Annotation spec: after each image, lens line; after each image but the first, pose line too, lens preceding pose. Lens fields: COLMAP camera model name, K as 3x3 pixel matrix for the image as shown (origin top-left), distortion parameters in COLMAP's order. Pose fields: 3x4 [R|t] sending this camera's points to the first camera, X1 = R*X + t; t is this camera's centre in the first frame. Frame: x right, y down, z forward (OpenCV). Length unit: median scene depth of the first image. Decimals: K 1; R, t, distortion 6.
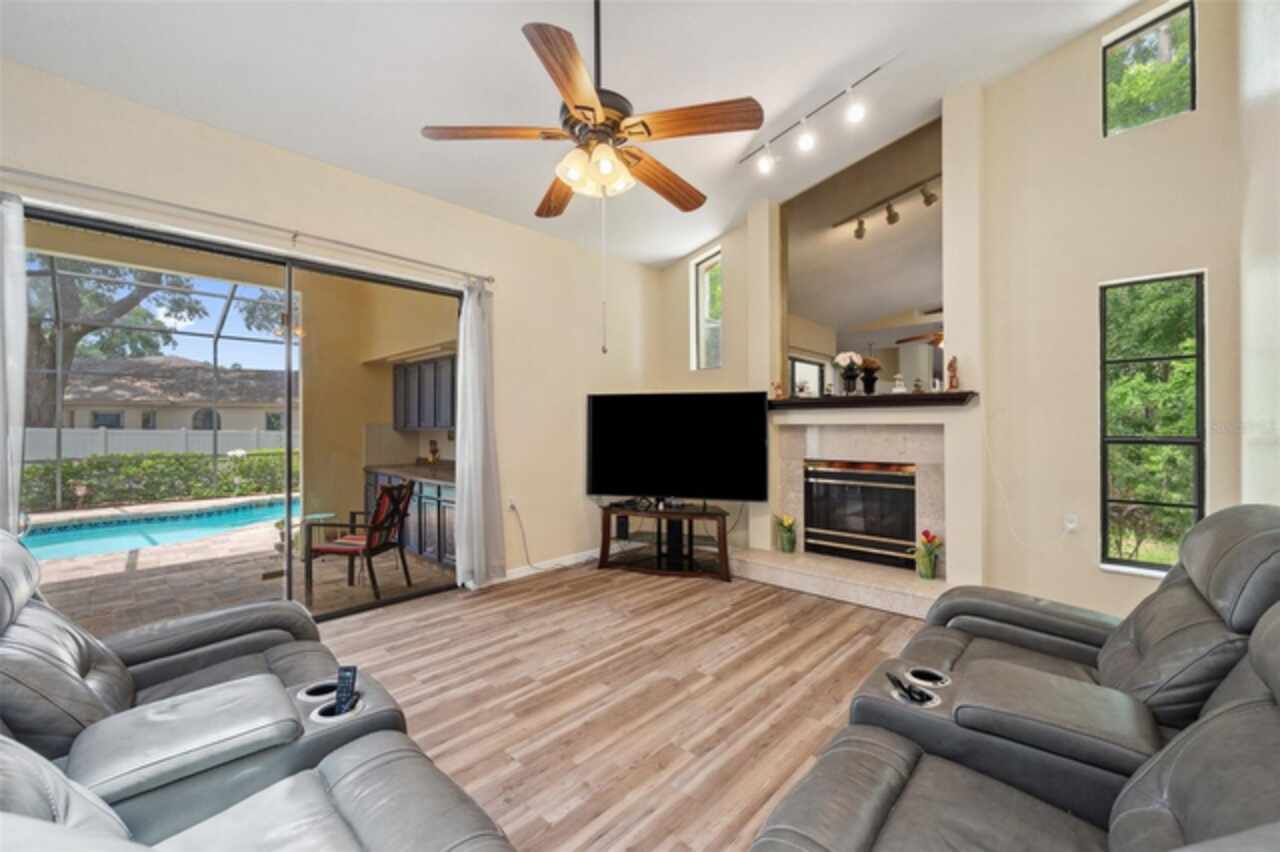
lens RADIAL K [[510.3, 0, 644.7], [0, 510.3, 422.8], [0, 0, 1]] dist [-0.000842, 0.000065]
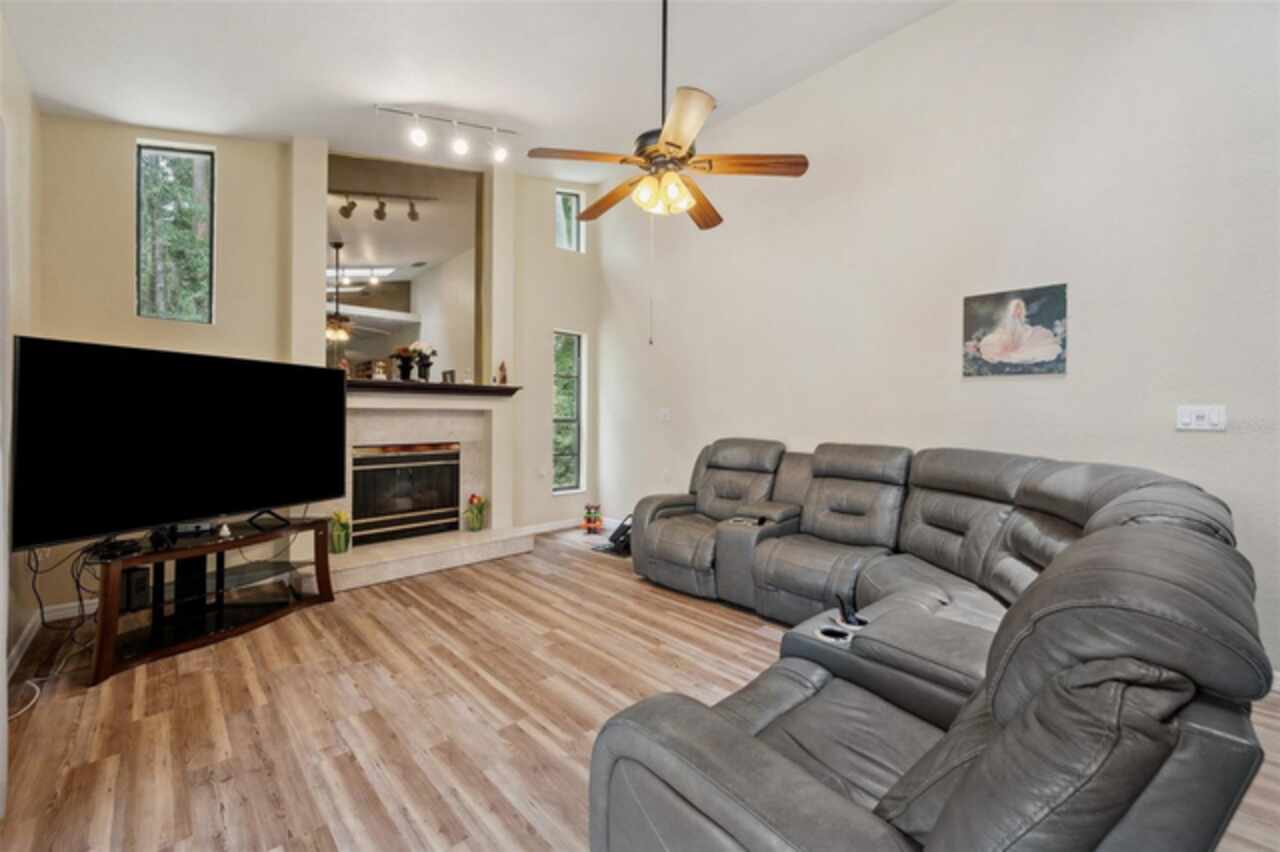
lens RADIAL K [[510.3, 0, 636.6], [0, 510.3, 422.1], [0, 0, 1]] dist [-0.000842, 0.000065]
pose [[0.063169, -0.010437, 0.997948, -0.731214], [-0.009220, 0.999897, 0.011041, 0.016697], [-0.997960, -0.009898, 0.063066, 0.560380]]
